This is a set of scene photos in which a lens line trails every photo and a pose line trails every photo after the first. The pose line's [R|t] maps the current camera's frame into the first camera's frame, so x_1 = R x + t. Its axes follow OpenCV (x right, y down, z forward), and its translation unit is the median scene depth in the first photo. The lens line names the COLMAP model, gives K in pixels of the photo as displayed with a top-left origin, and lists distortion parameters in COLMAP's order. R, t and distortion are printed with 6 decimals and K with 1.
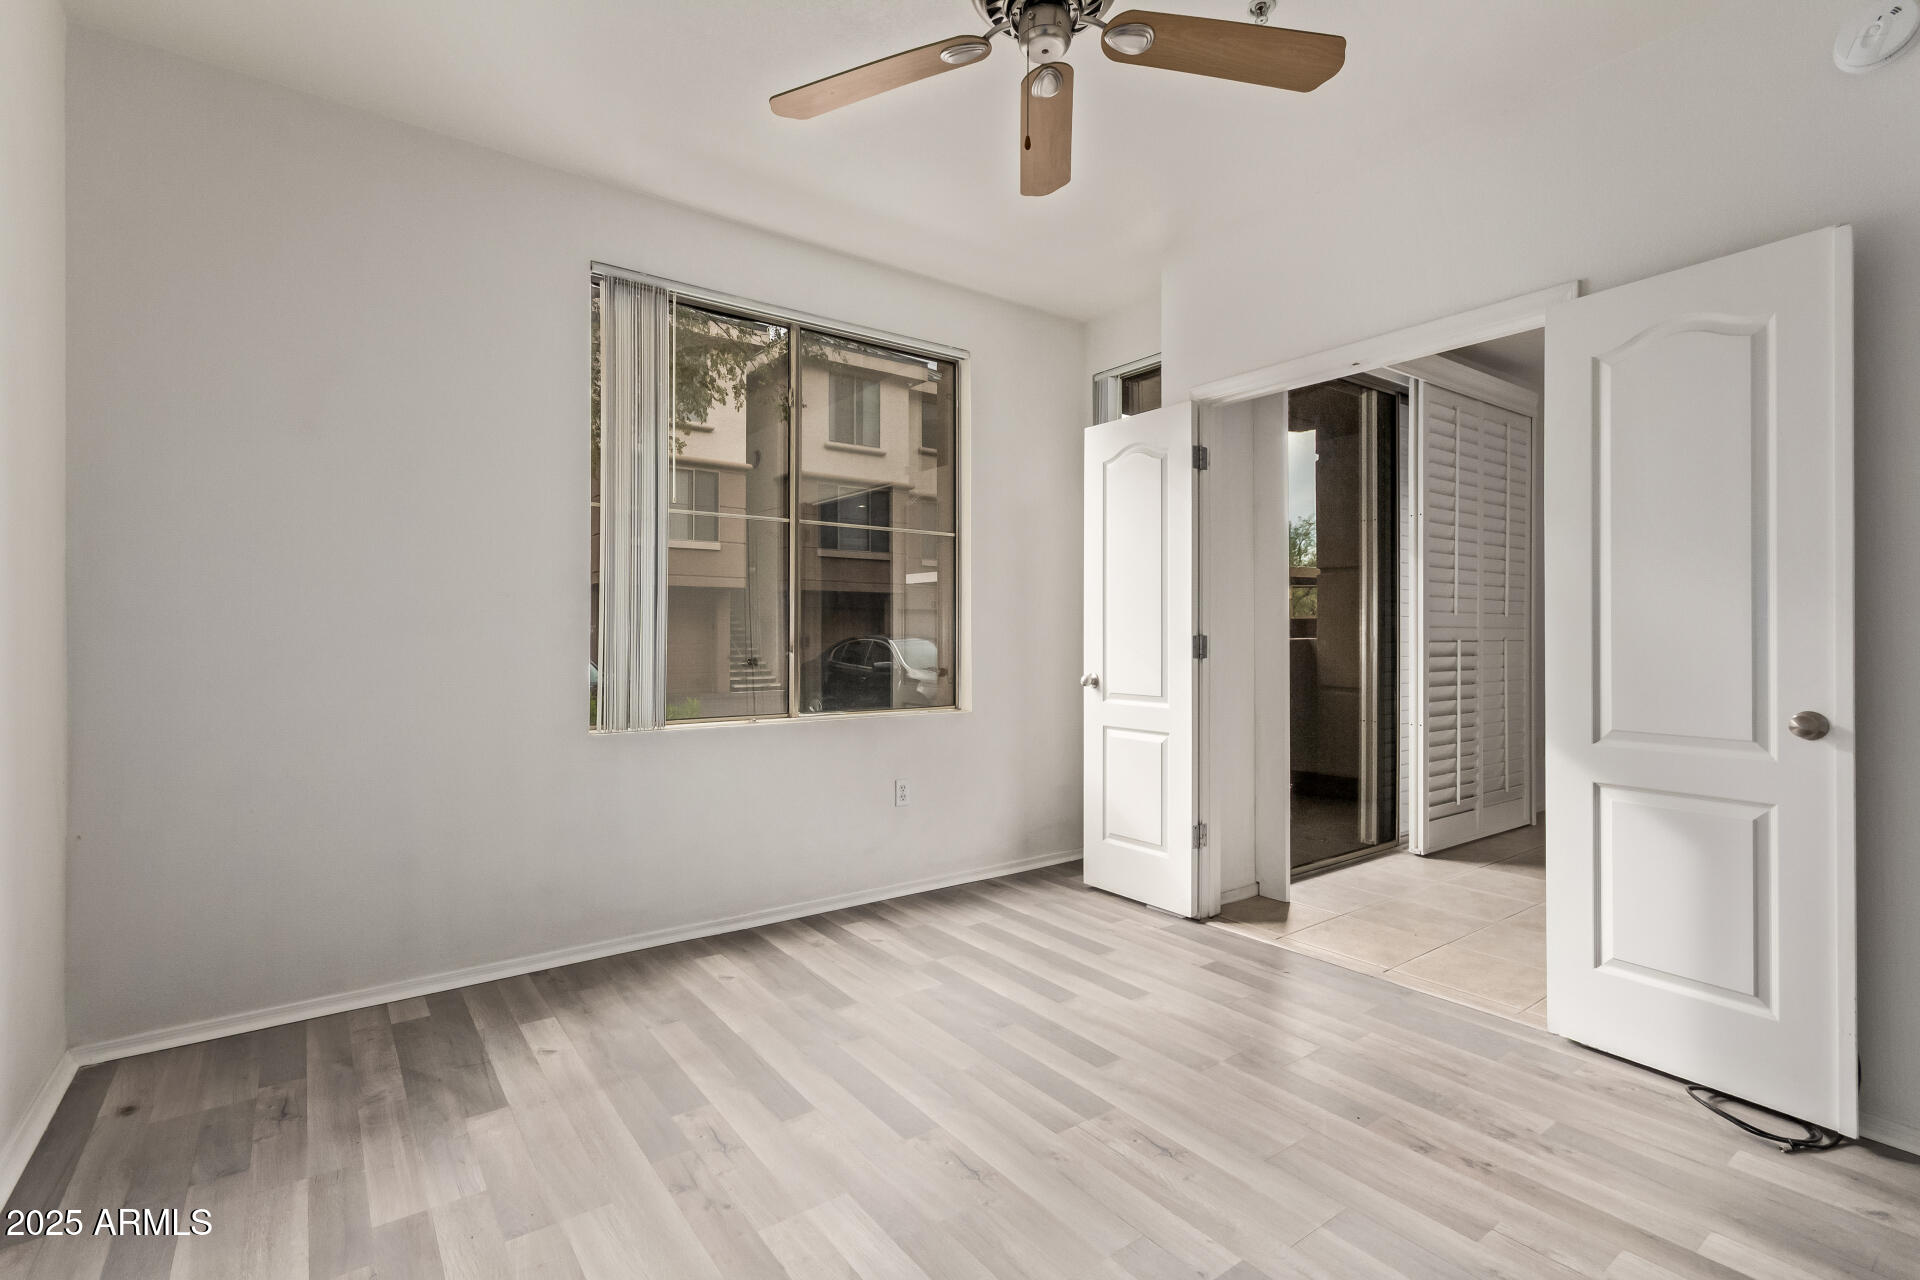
lens RADIAL K [[895.0, 0, 976.2], [0, 895.0, 637.8], [0, 0, 1]] dist [0.001845, 0.000272]
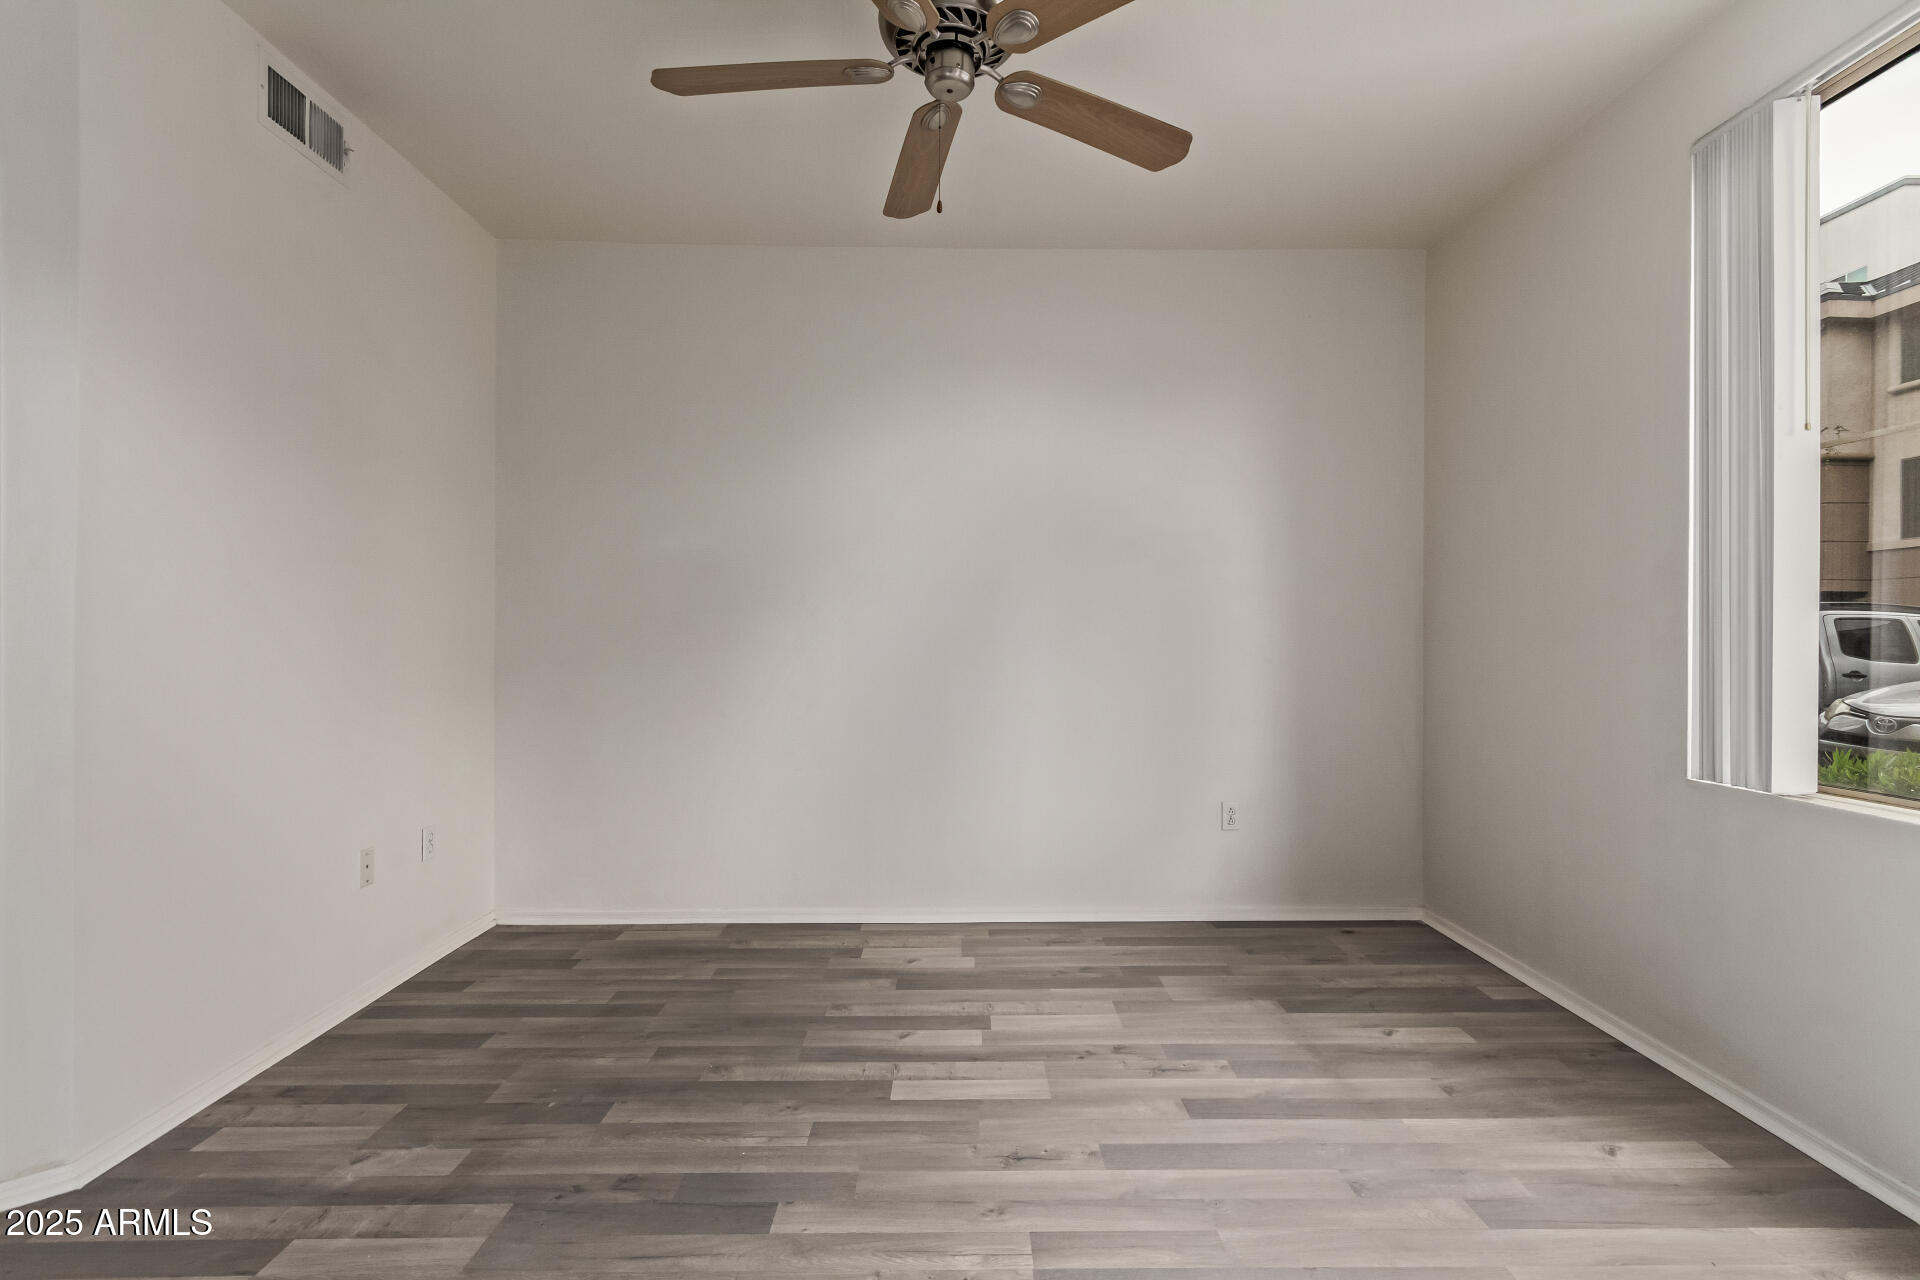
lens RADIAL K [[883.9, 0, 967.6], [0, 883.9, 638.9], [0, 0, 1]] dist [0.004030, 0.000234]
pose [[-0.596010, 0.000444, -0.802977, 0.610136], [-0.005307, 0.999976, 0.004493, -0.012299], [0.802960, 0.006939, -0.595993, 1.102596]]
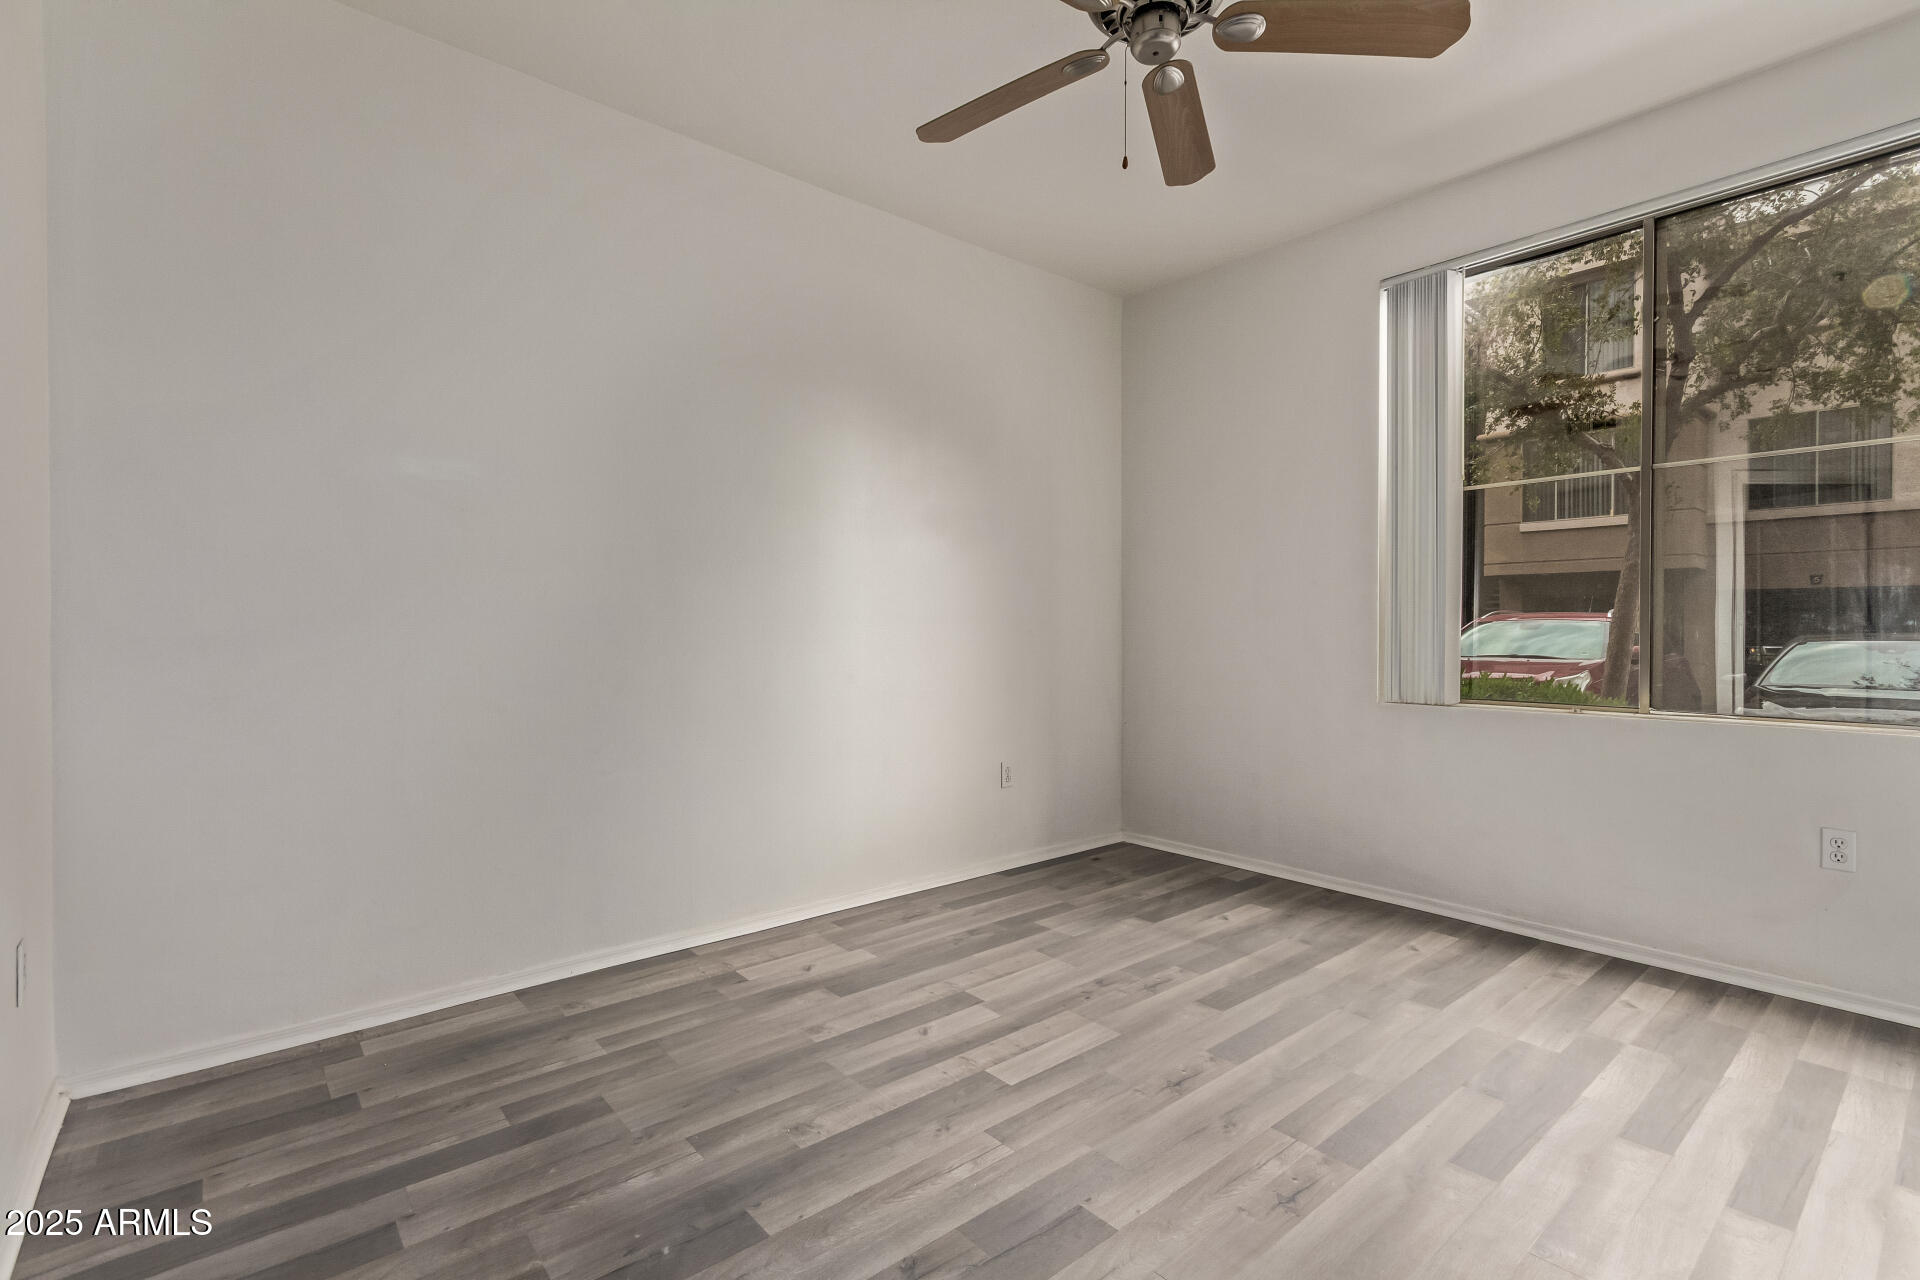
lens RADIAL K [[883.9, 0, 967.6], [0, 883.9, 638.9], [0, 0, 1]] dist [0.004030, 0.000234]
pose [[0.060885, 0.009085, -0.998103, 0.762329], [-0.004731, 0.999950, 0.008814, 0.021487], [0.998134, 0.004185, 0.060925, 0.469735]]
